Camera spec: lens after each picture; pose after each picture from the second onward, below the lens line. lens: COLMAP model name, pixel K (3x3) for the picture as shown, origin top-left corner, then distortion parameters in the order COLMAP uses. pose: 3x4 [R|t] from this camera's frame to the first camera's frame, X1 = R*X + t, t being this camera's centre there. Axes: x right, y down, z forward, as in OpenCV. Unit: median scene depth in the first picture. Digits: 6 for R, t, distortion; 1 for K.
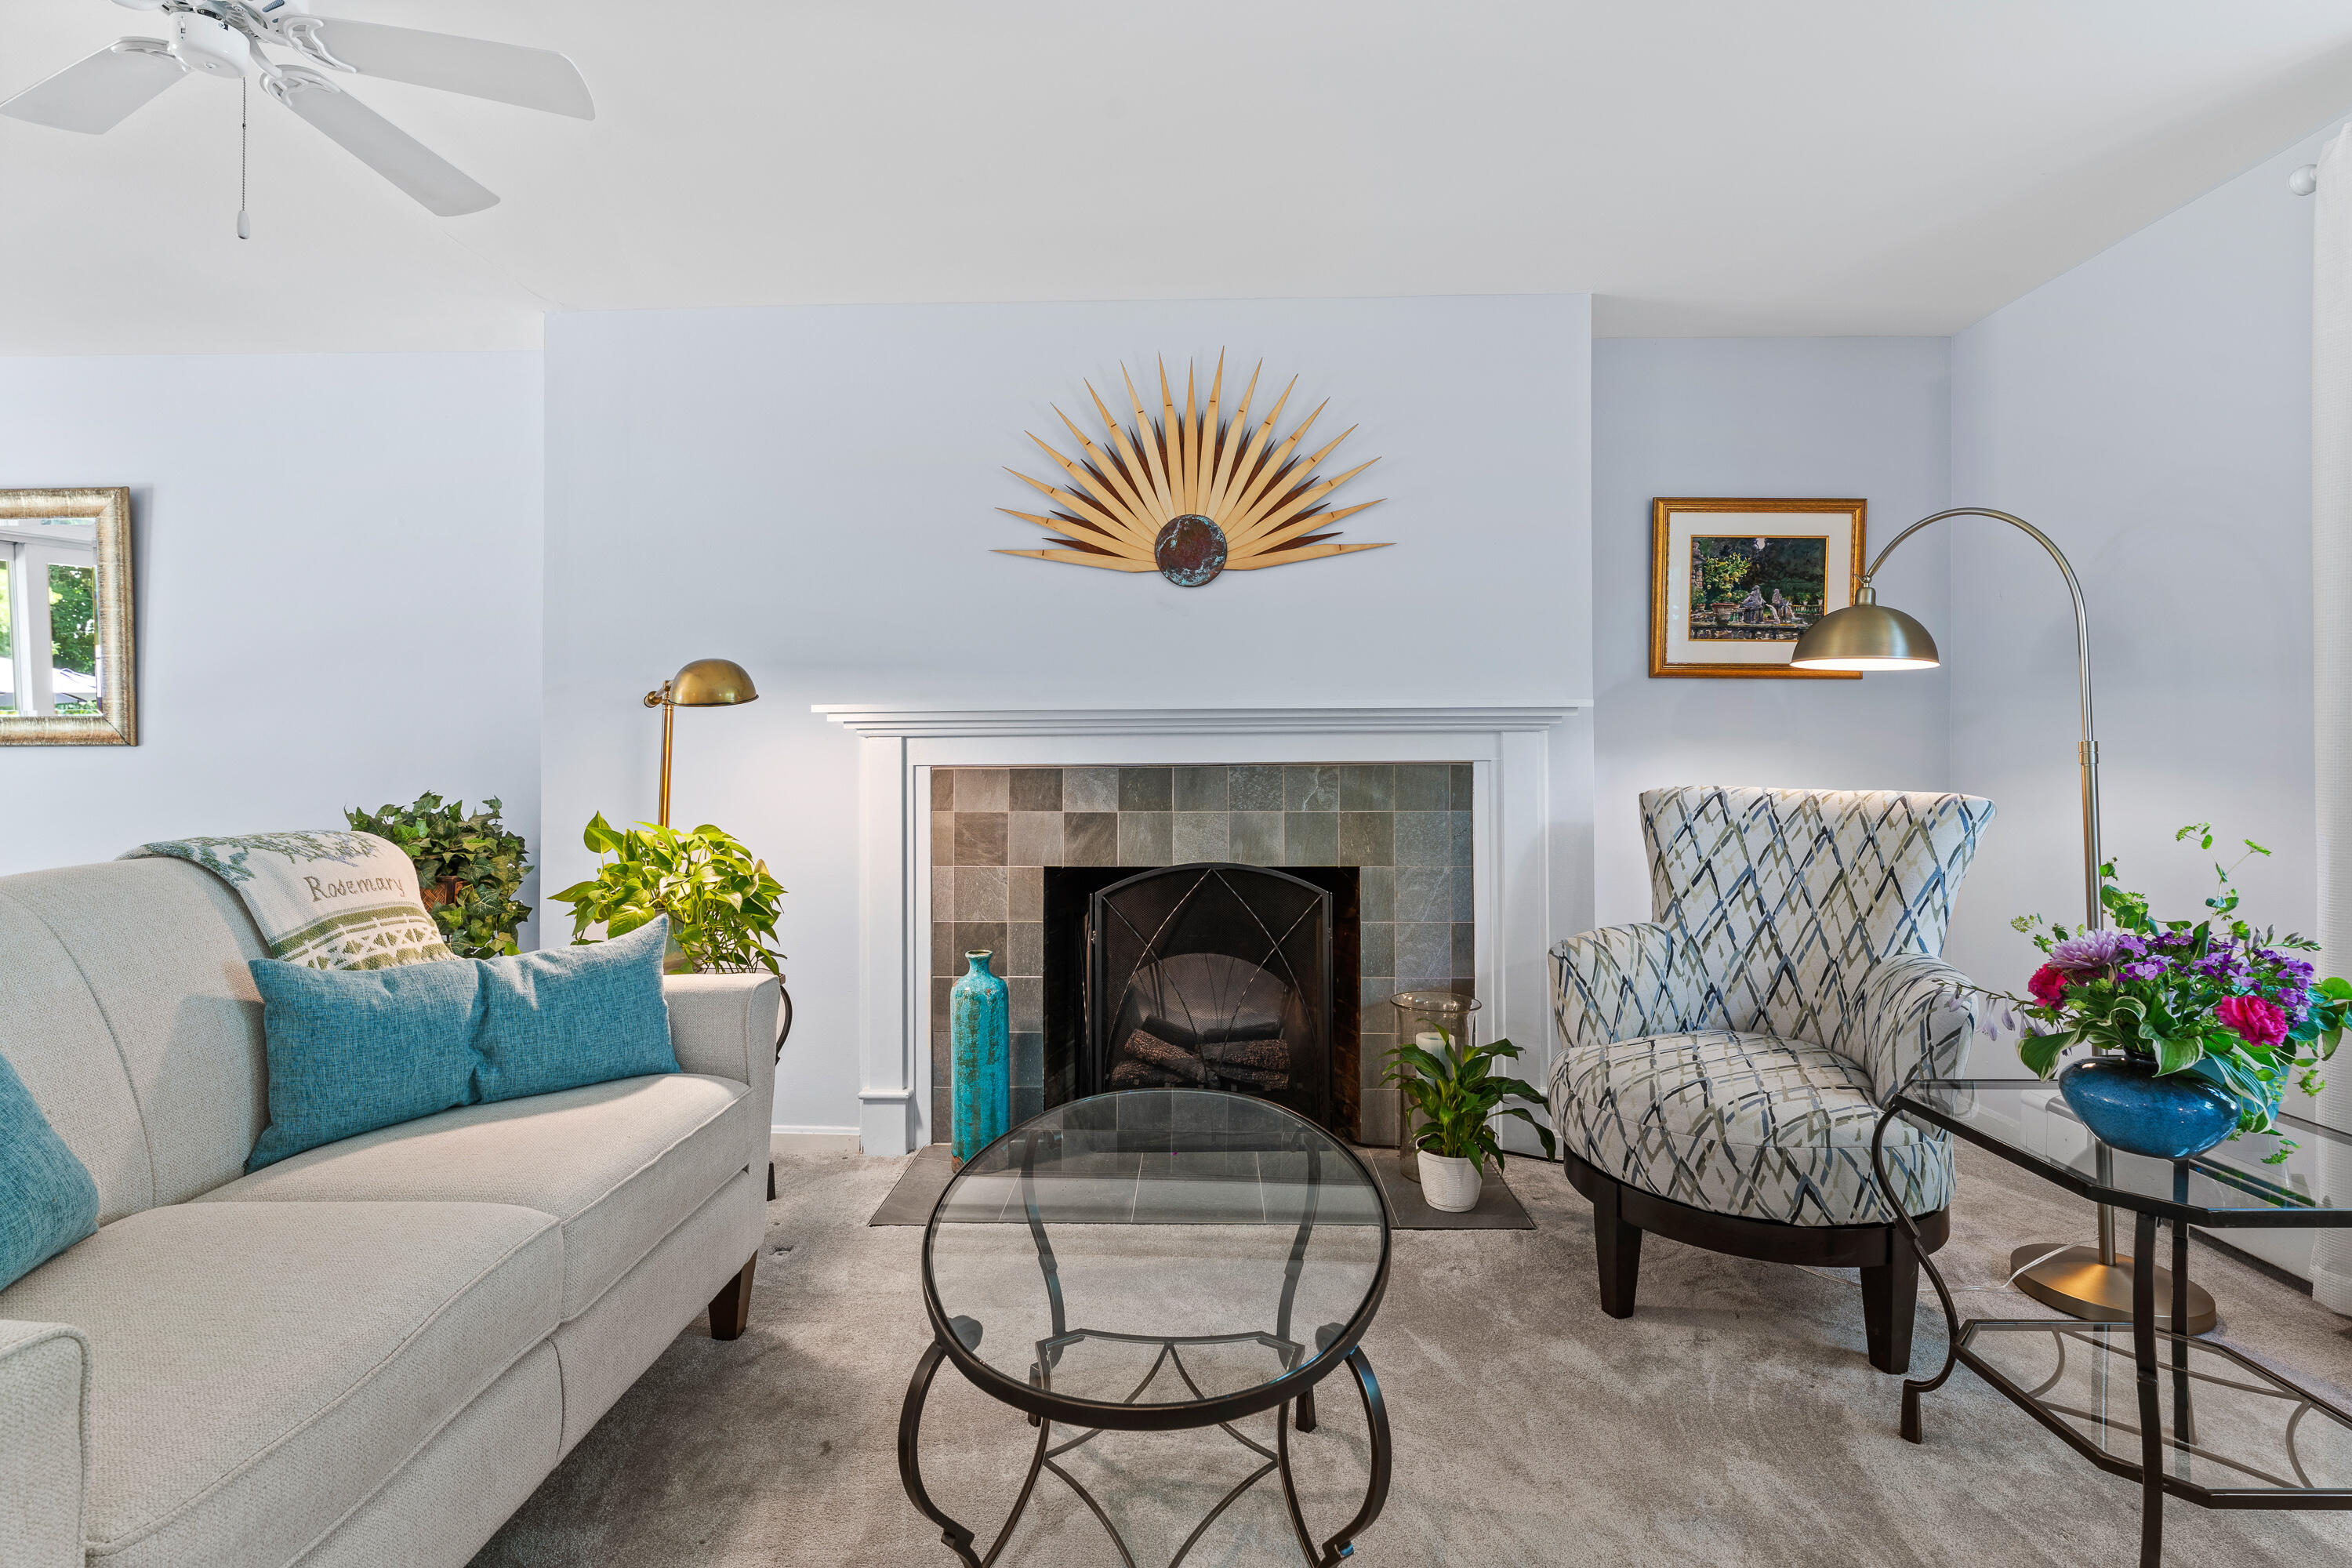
lens RADIAL K [[1097.3, 0, 1169.2], [0, 1097.3, 746.5], [0, 0, 1]] dist [-0.001585, -0.001066]
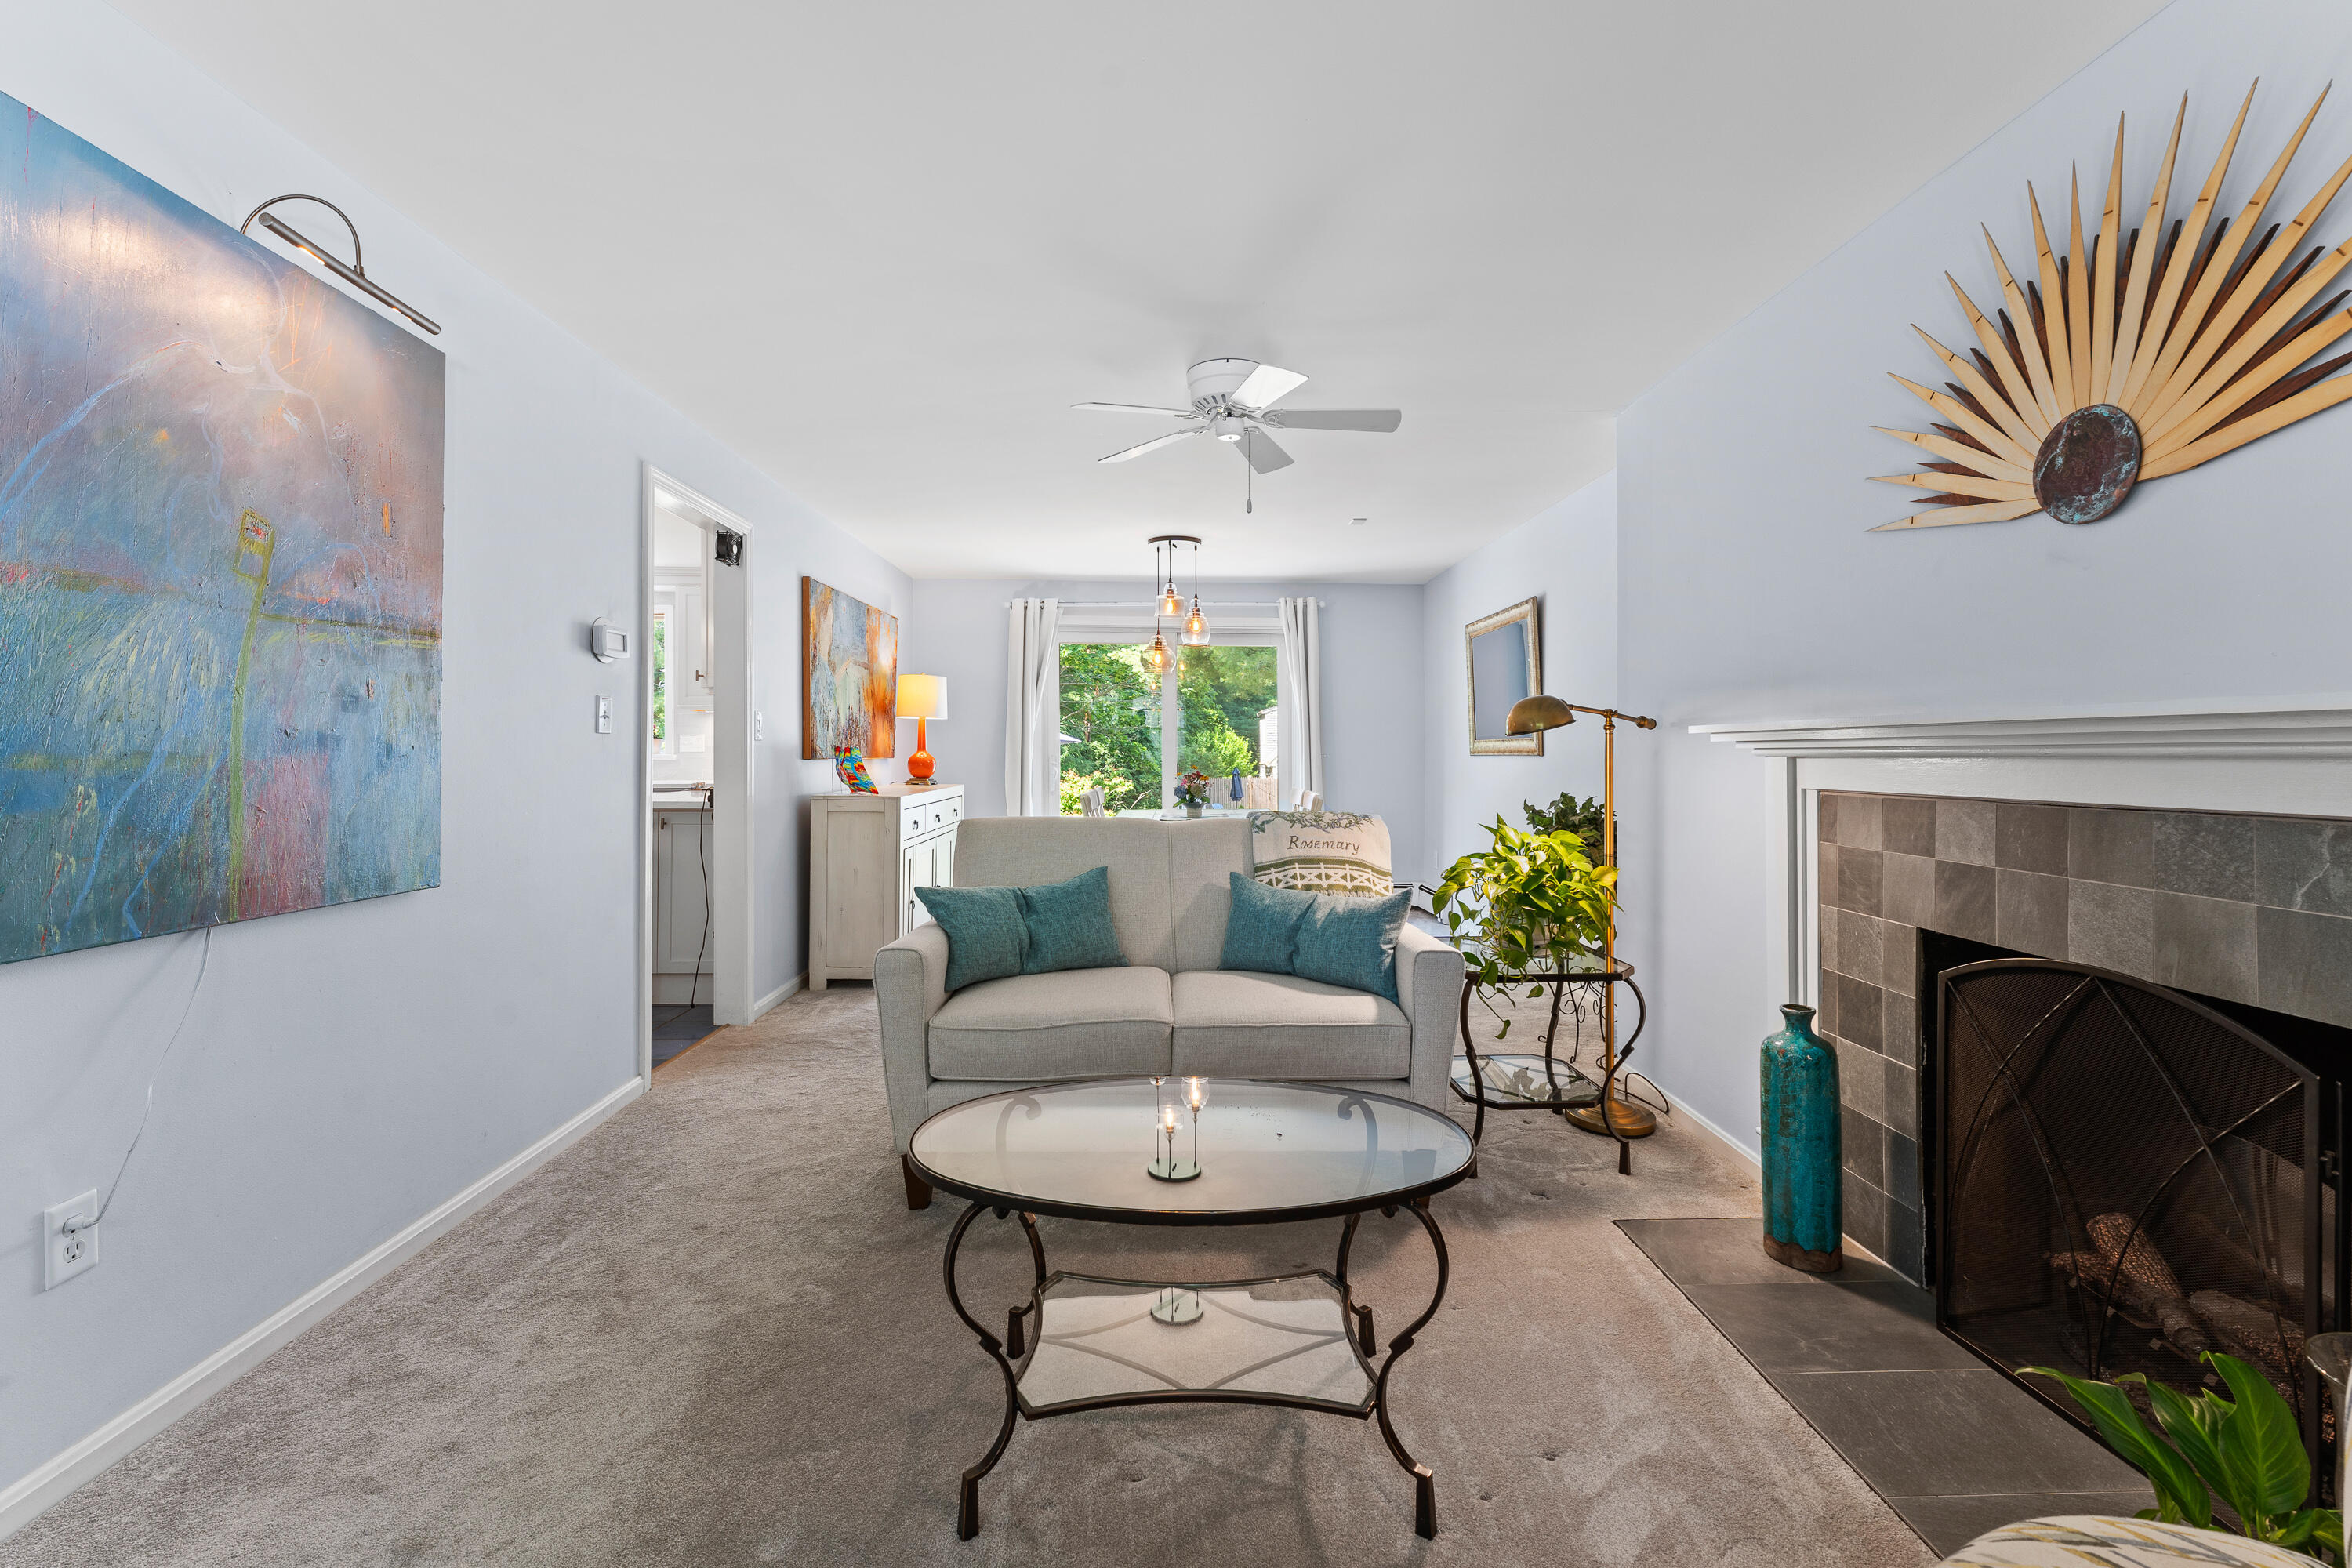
lens RADIAL K [[981.8, 0, 1172.4], [0, 981.8, 734.6], [0, 0, 1]] dist [-0.005139, 0.000050]
pose [[0.047302, -0.012896, -0.998797, 0.553323], [0.008304, 0.999887, -0.012516, -0.021597], [0.998846, -0.007702, 0.047404, 0.449881]]
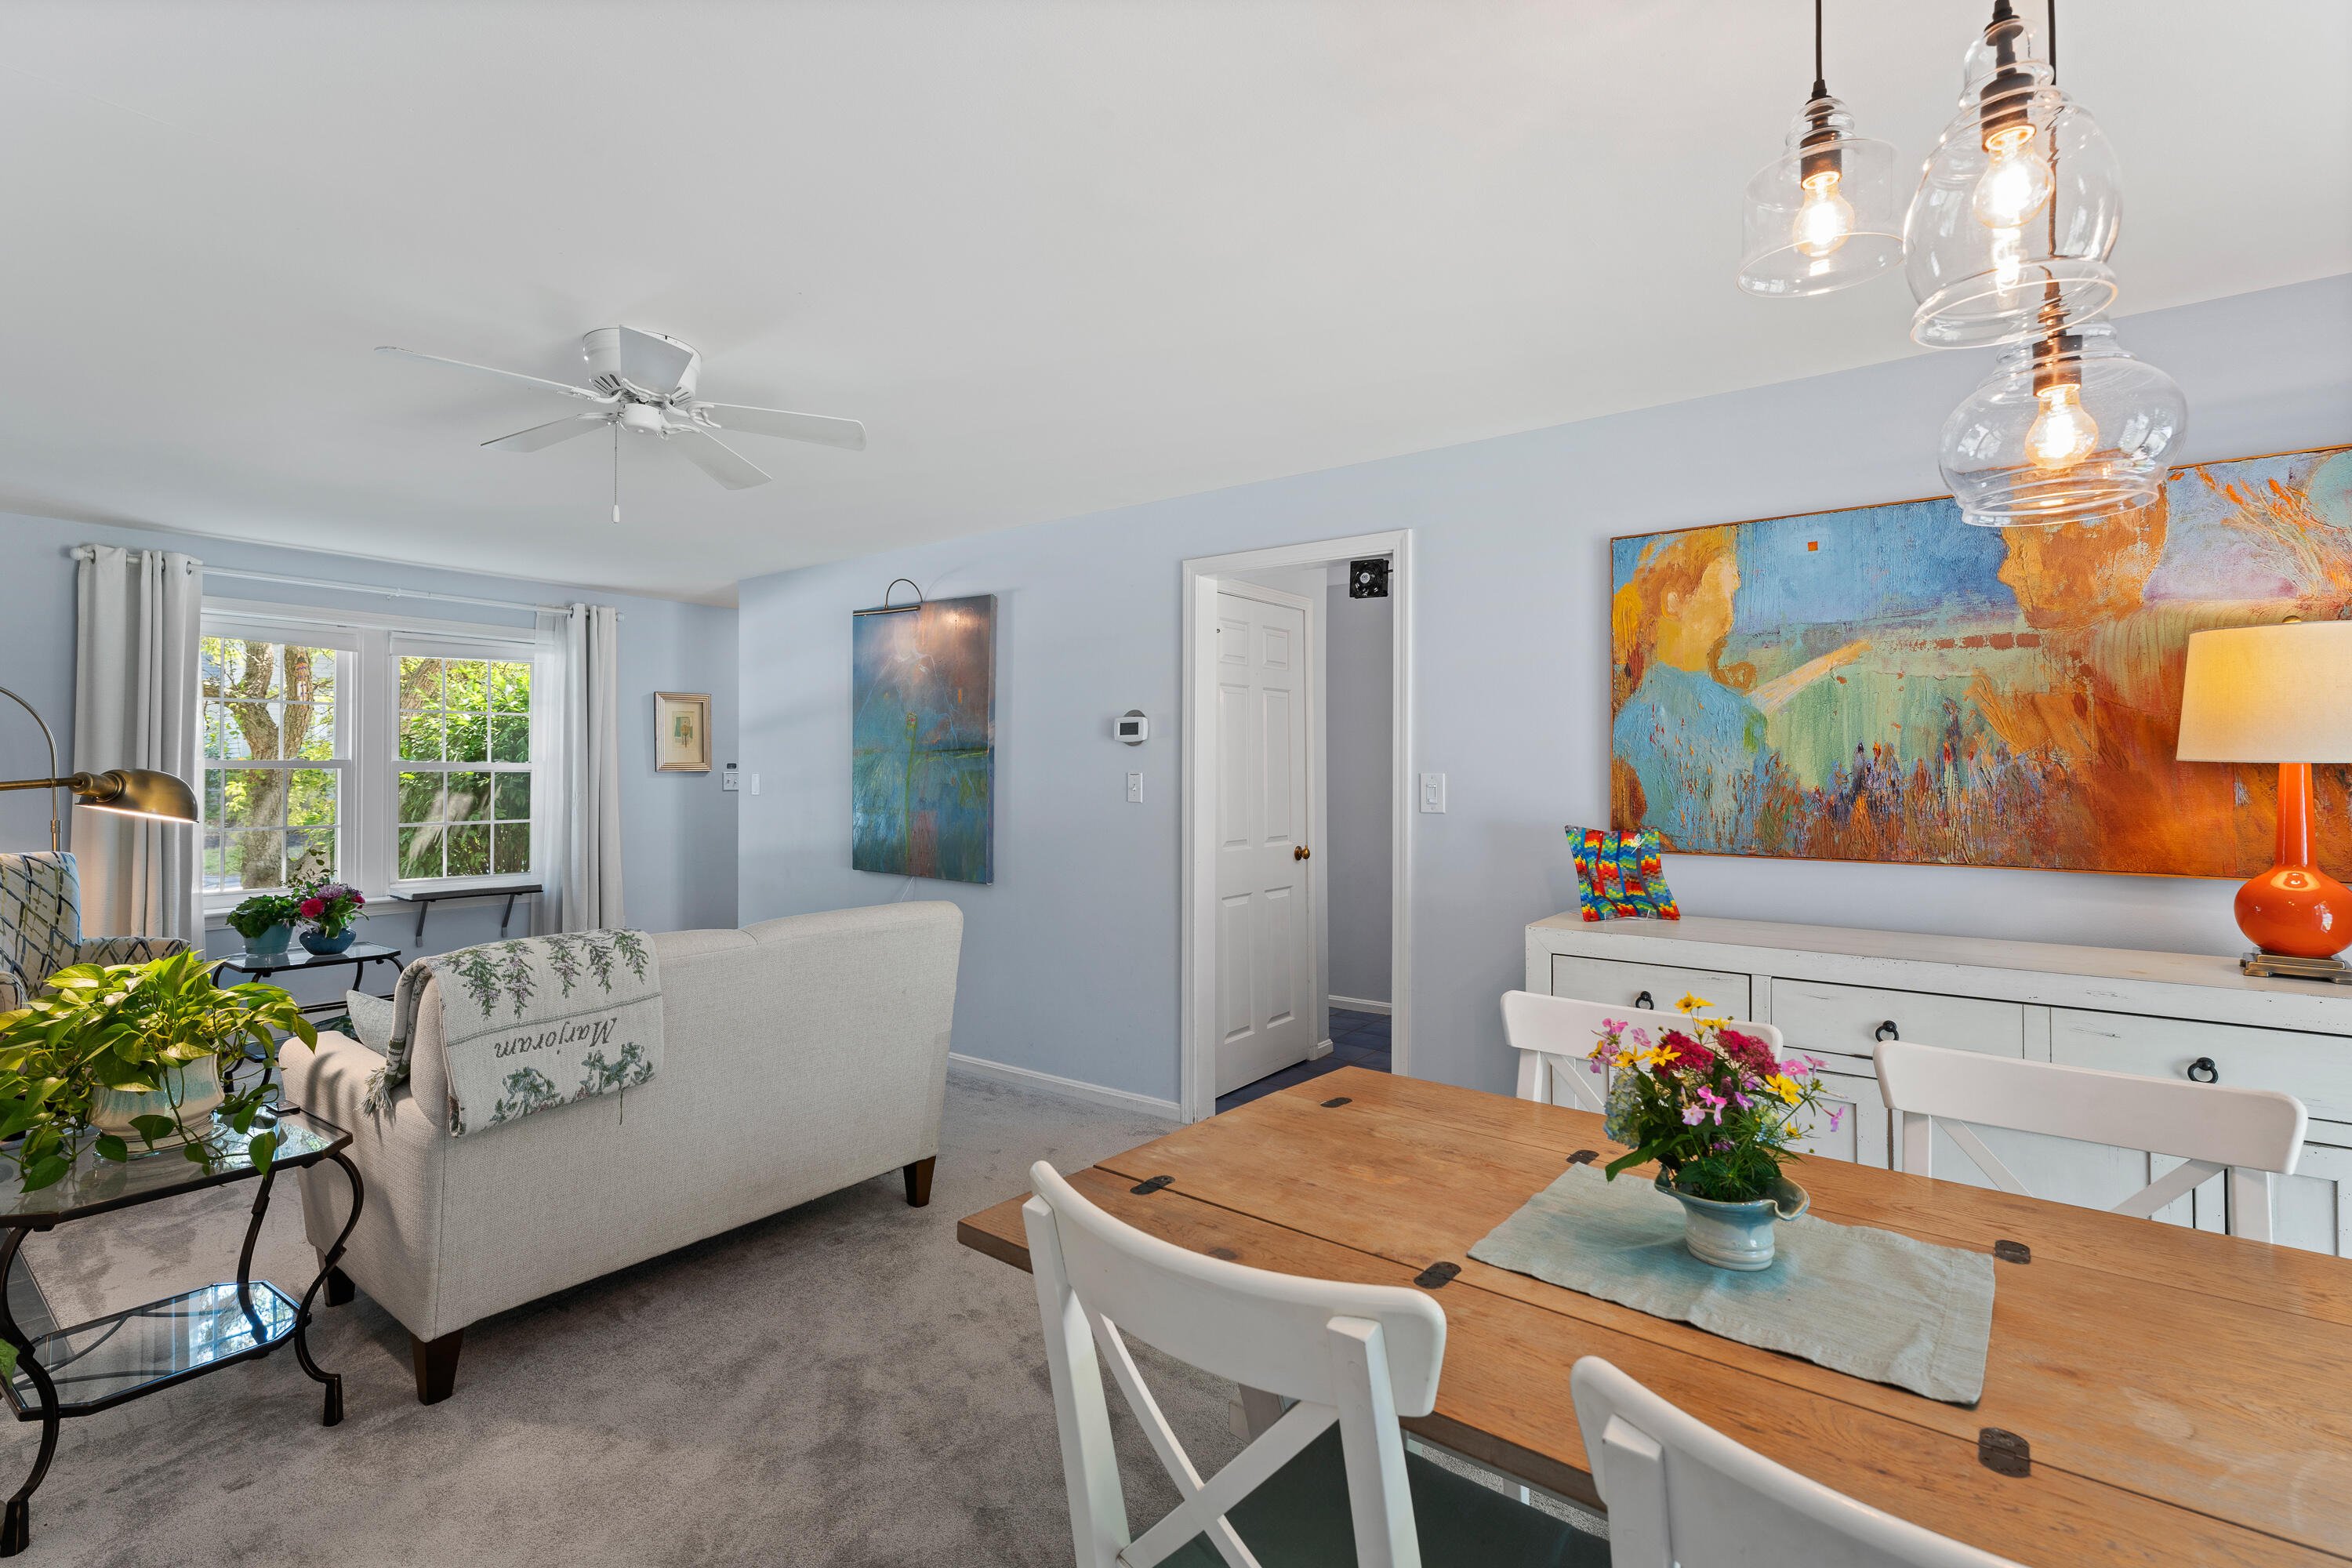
lens RADIAL K [[1097.3, 0, 1178.9], [0, 1097.3, 771.8], [0, 0, 1]] dist [-0.001585, -0.001066]
pose [[-0.820652, -0.003448, 0.571418, -1.360988], [-0.010814, 0.999896, -0.009498, -0.068069], [-0.571326, -0.013974, -0.820604, 1.053678]]
